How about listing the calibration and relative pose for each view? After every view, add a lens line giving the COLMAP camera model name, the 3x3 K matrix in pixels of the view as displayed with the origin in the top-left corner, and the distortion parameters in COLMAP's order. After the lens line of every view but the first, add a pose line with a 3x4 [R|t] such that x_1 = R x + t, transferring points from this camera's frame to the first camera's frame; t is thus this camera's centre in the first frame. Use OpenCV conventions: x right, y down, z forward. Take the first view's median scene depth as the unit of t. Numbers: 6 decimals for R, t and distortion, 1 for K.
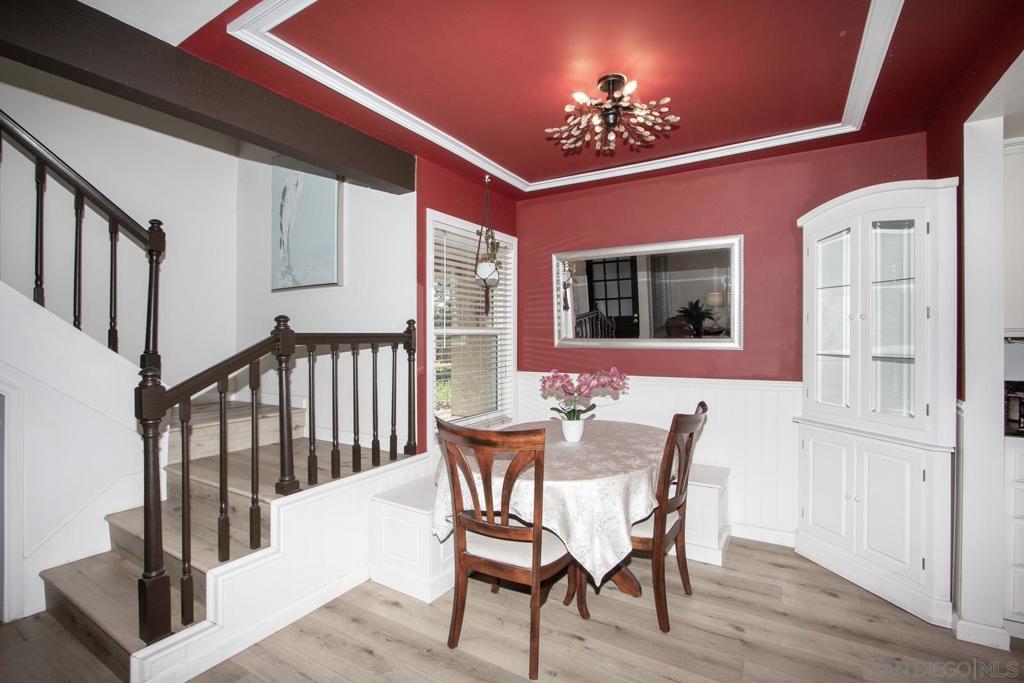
lens RADIAL K [[484.1, 0, 509.8], [0, 484.1, 336.7], [0, 0, 1]] dist [0.000943, 0.000256]
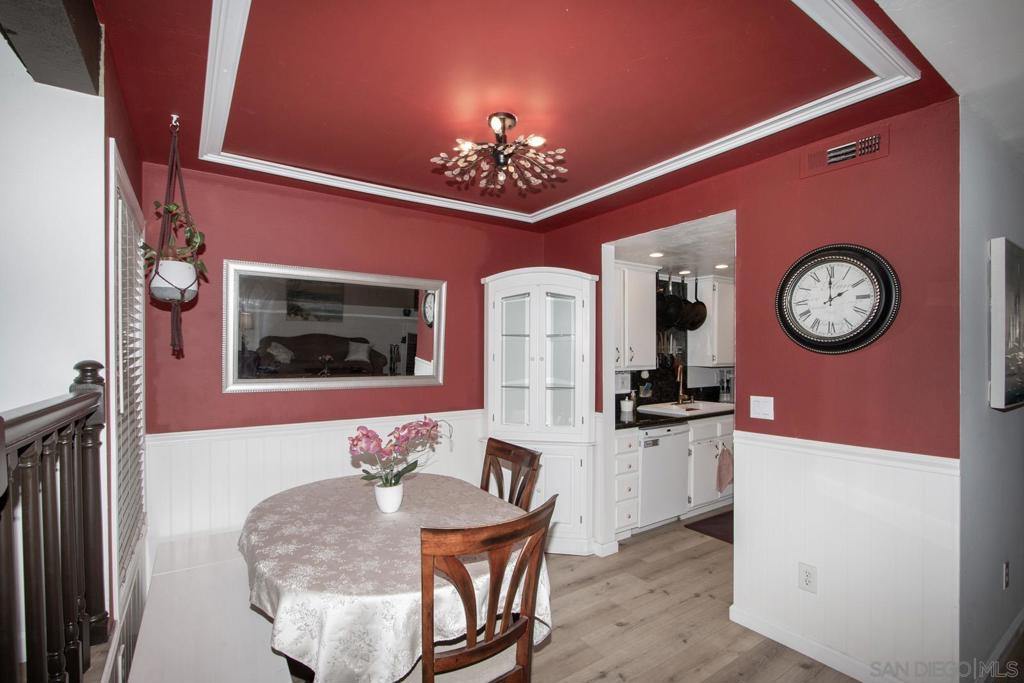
lens RADIAL K [[463.5, 0, 507.9], [0, 463.5, 361.6], [0, 0, 1]] dist [-0.001873, -0.000207]
pose [[0.414525, -0.007969, 0.910003, -0.501018], [0.007402, 0.999958, 0.005385, -0.039318], [-0.910008, 0.004504, 0.414567, 0.509431]]
